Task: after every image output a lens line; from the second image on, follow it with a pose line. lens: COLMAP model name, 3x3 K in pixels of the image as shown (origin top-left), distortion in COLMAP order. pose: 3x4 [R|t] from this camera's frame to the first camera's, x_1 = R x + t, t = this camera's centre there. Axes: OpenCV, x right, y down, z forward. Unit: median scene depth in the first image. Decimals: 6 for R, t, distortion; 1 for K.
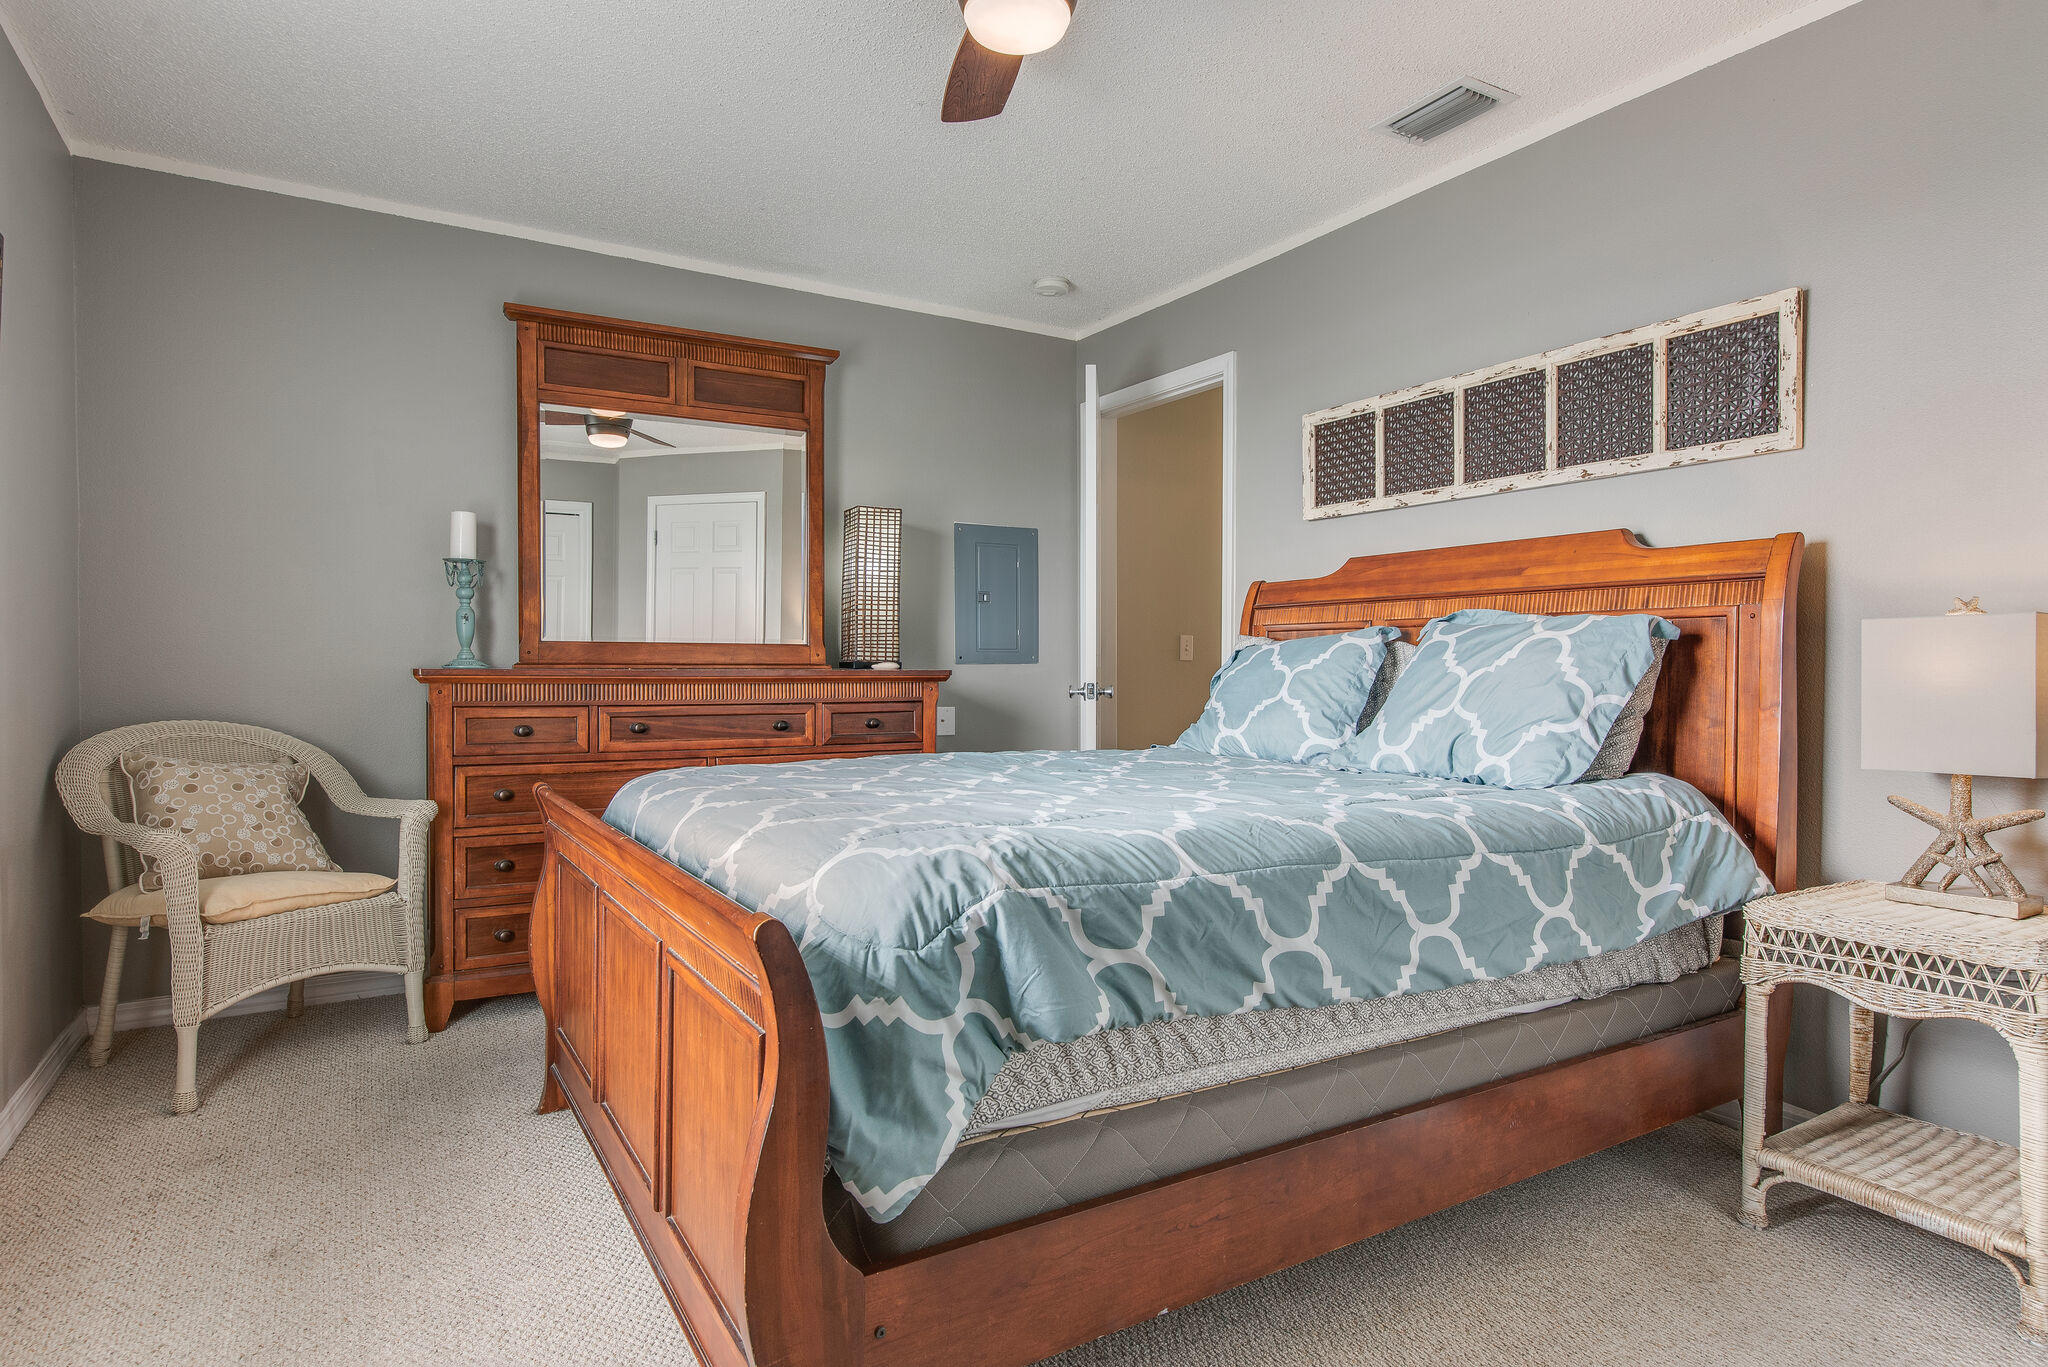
lens RADIAL K [[1149.7, 0, 1043.7], [0, 1149.7, 683.7], [0, 0, 1]] dist [-0.000417, -0.000027]
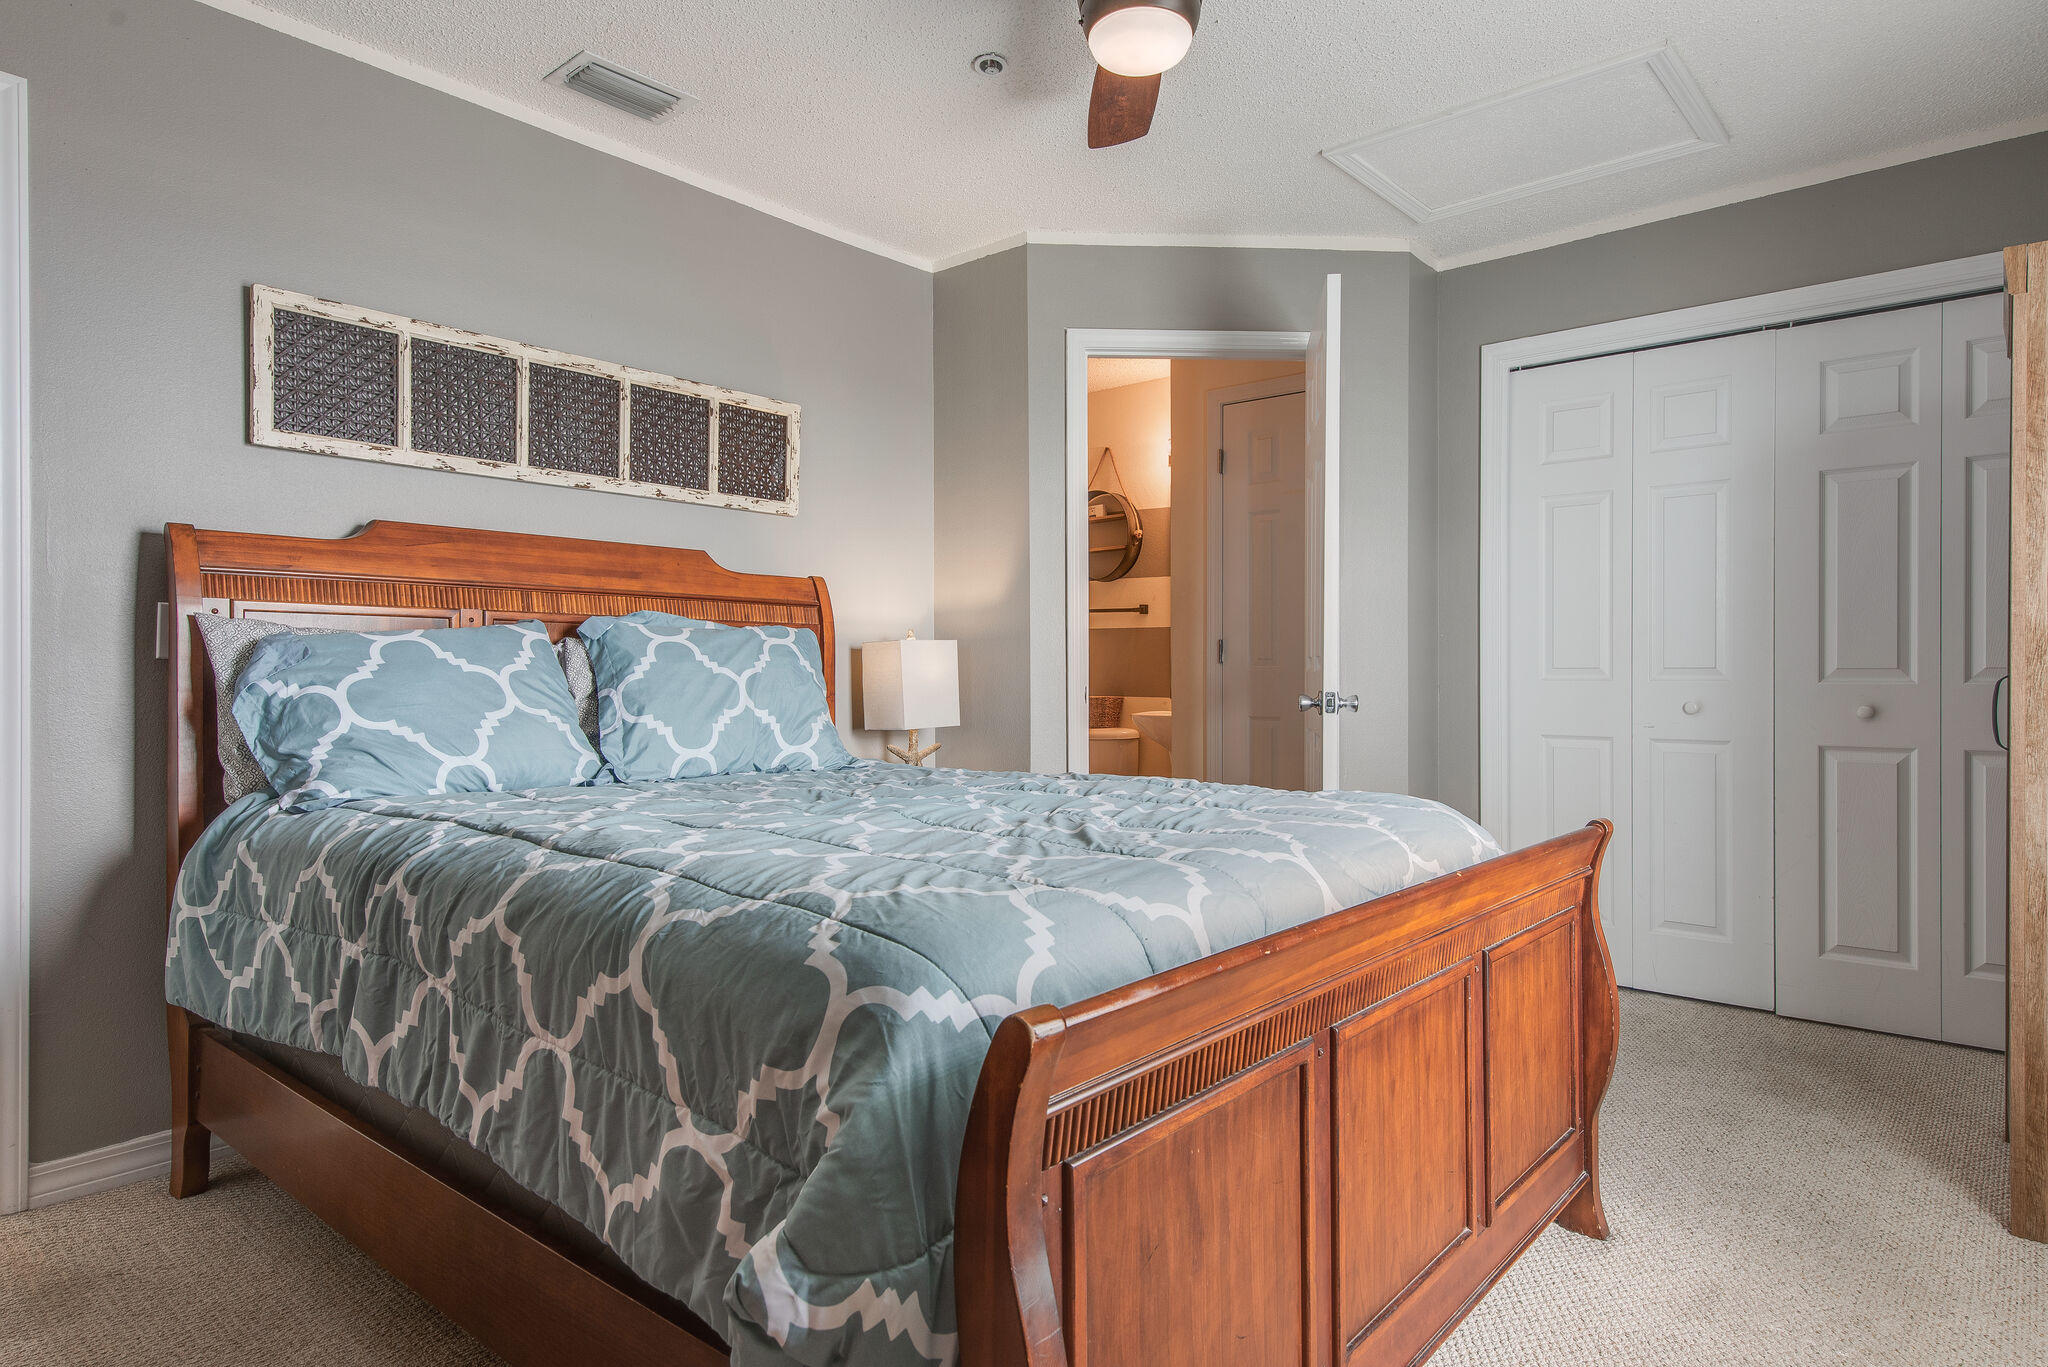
lens RADIAL K [[1149.7, 0, 1045.2], [0, 1149.7, 672.9], [0, 0, 1]] dist [-0.000417, -0.000027]
pose [[-0.327934, 0.003891, 0.944693, -0.680040], [0.018508, 0.999826, 0.002307, -0.006112], [-0.944519, 0.018241, -0.327949, 1.000412]]
